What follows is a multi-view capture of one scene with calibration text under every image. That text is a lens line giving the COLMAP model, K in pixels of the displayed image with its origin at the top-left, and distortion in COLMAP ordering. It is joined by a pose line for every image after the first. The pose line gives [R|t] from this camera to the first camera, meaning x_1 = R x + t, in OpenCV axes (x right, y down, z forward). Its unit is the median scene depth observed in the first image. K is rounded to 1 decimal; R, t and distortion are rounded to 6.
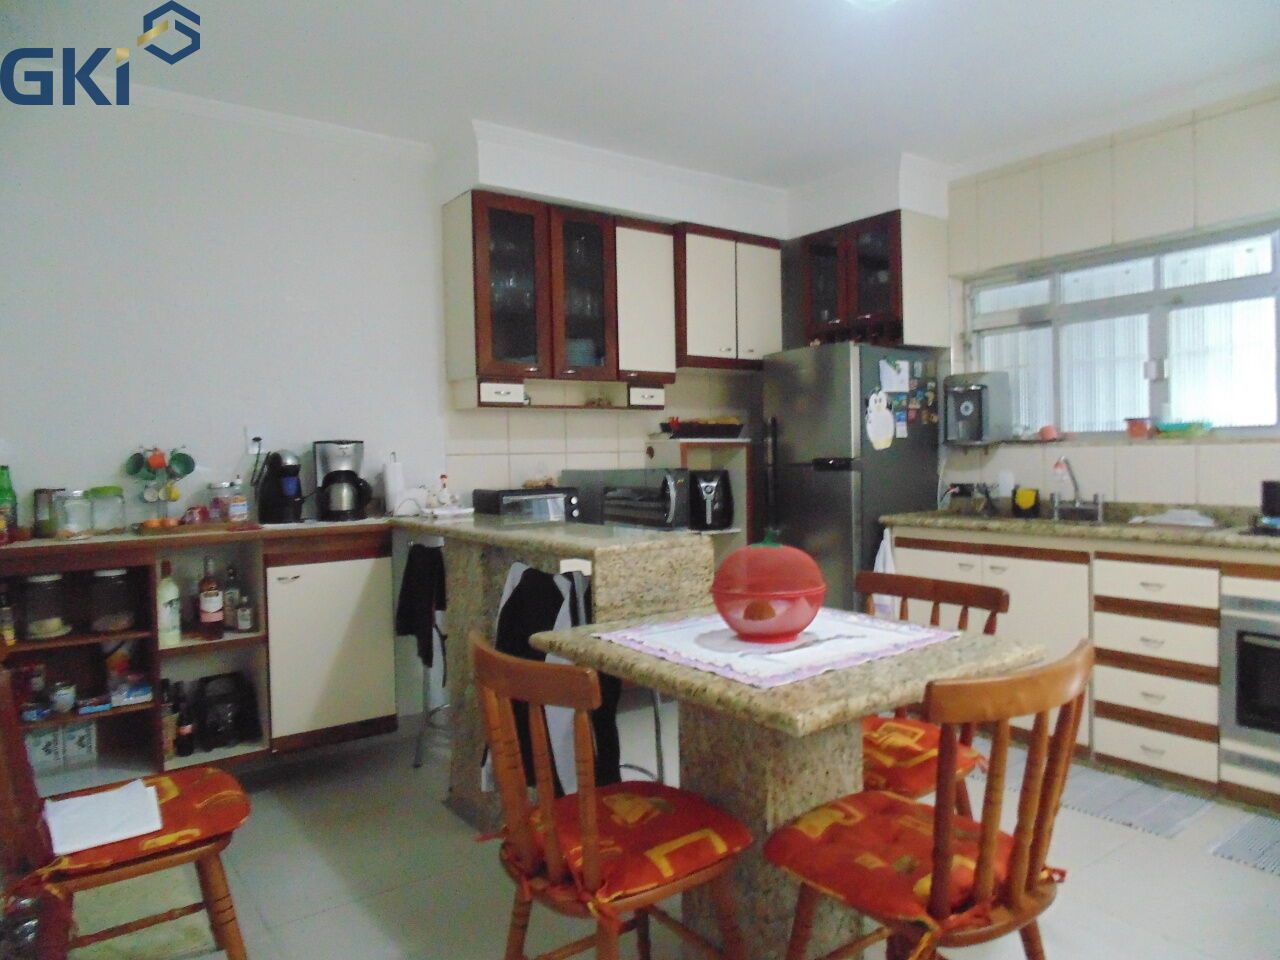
lens RADIAL K [[864.1, 0, 640.0], [0, 864.1, 480.0], [0, 0, 1]] dist [0.000044, -0.001445]
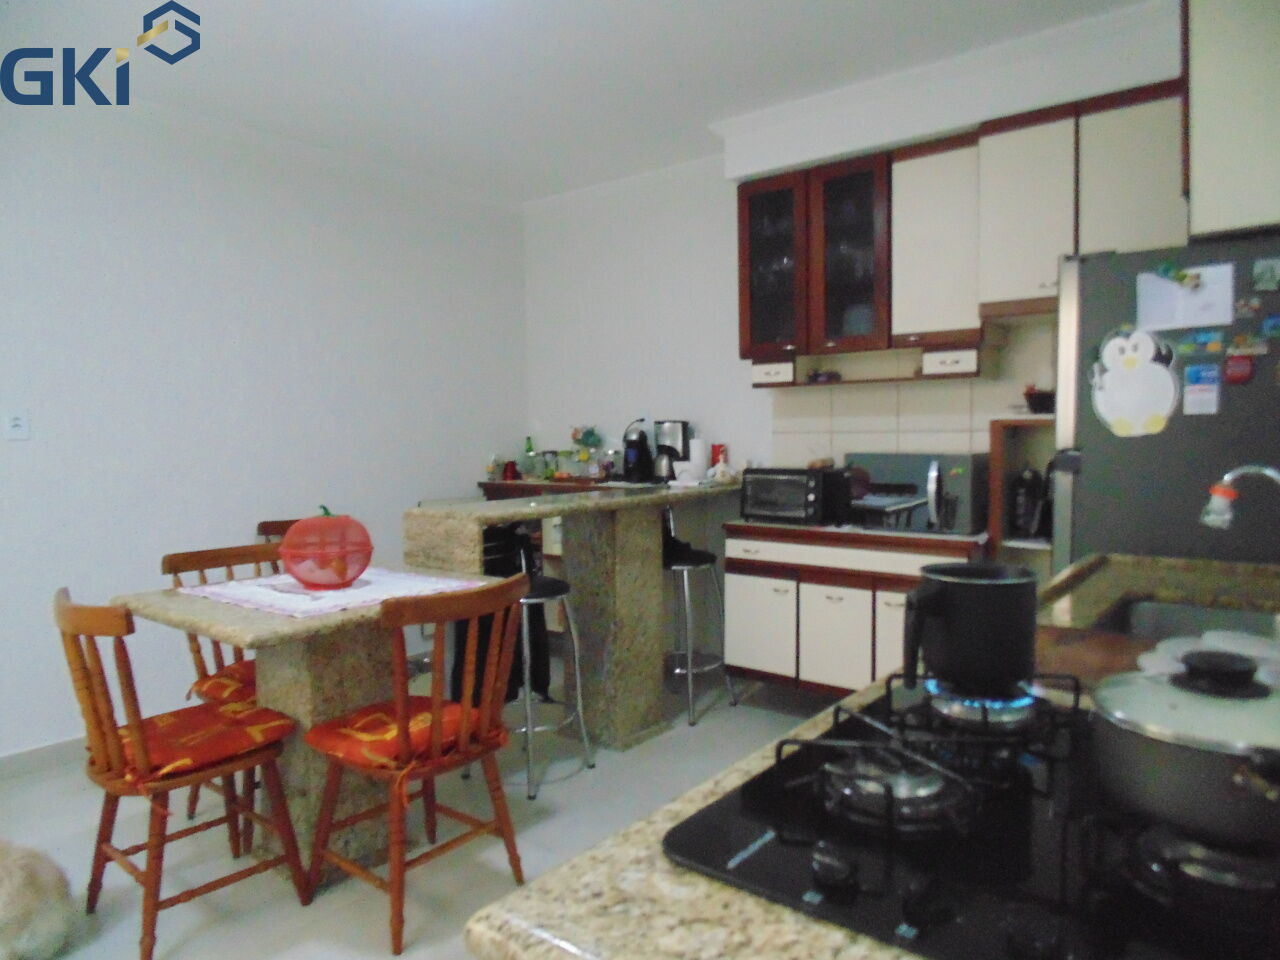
lens RADIAL K [[864.1, 0, 640.0], [0, 864.1, 480.0], [0, 0, 1]] dist [0.000044, -0.001445]
pose [[0.258399, 0.070374, -0.963472, 0.732302], [-0.023562, 0.997505, 0.066541, -0.036333], [0.965751, 0.005507, 0.259412, 0.540693]]
